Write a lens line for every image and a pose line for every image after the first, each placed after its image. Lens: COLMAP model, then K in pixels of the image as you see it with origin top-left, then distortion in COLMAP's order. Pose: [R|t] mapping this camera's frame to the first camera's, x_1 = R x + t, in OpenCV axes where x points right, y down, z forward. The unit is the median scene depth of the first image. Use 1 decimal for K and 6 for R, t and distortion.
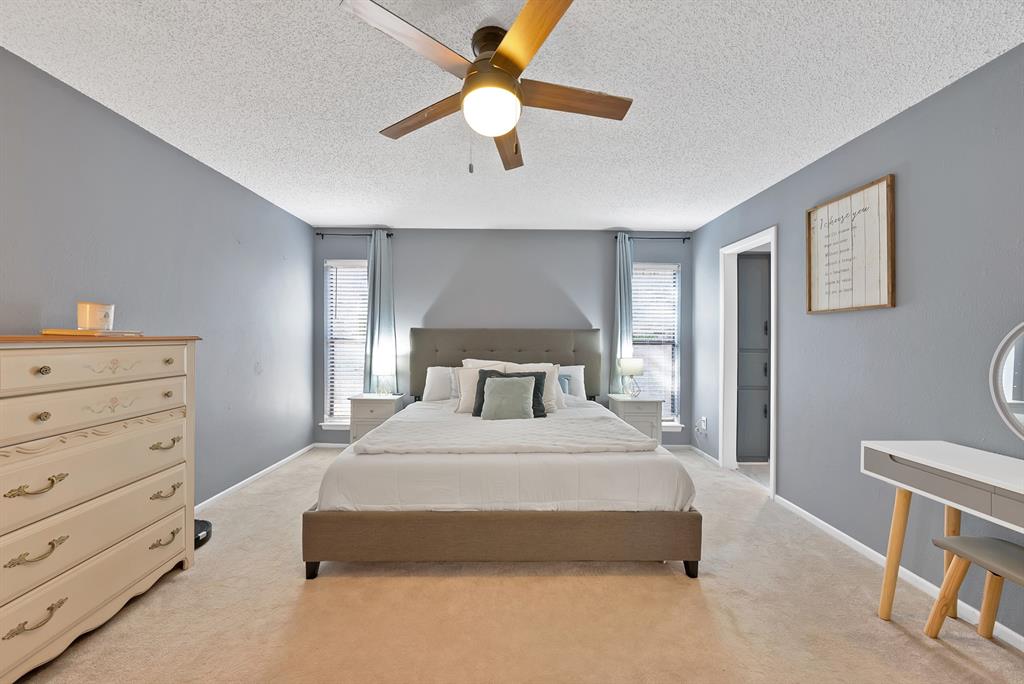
lens RADIAL K [[369.8, 0, 510.7], [0, 369.8, 335.9], [0, 0, 1]] dist [-0.023525, 0.003880]
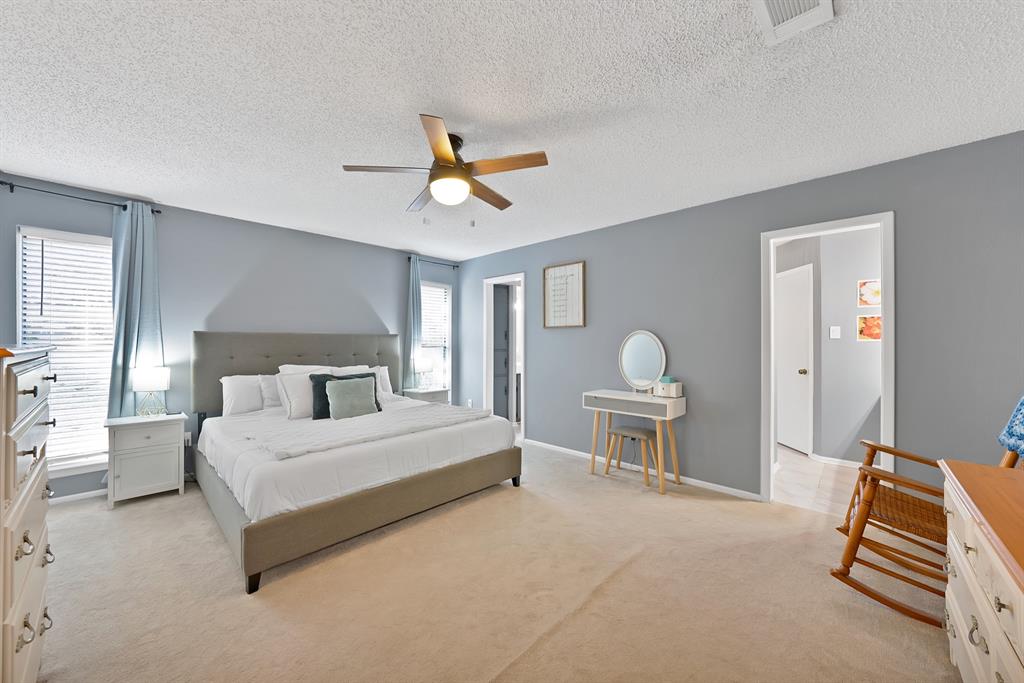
lens RADIAL K [[369.8, 0, 511.5], [0, 369.8, 340.5], [0, 0, 1]] dist [-0.023525, 0.003880]
pose [[0.703407, -0.001348, 0.710786, -0.392310], [-0.001792, 0.999992, 0.003669, -0.005698], [-0.710785, -0.003854, 0.703398, -0.089070]]
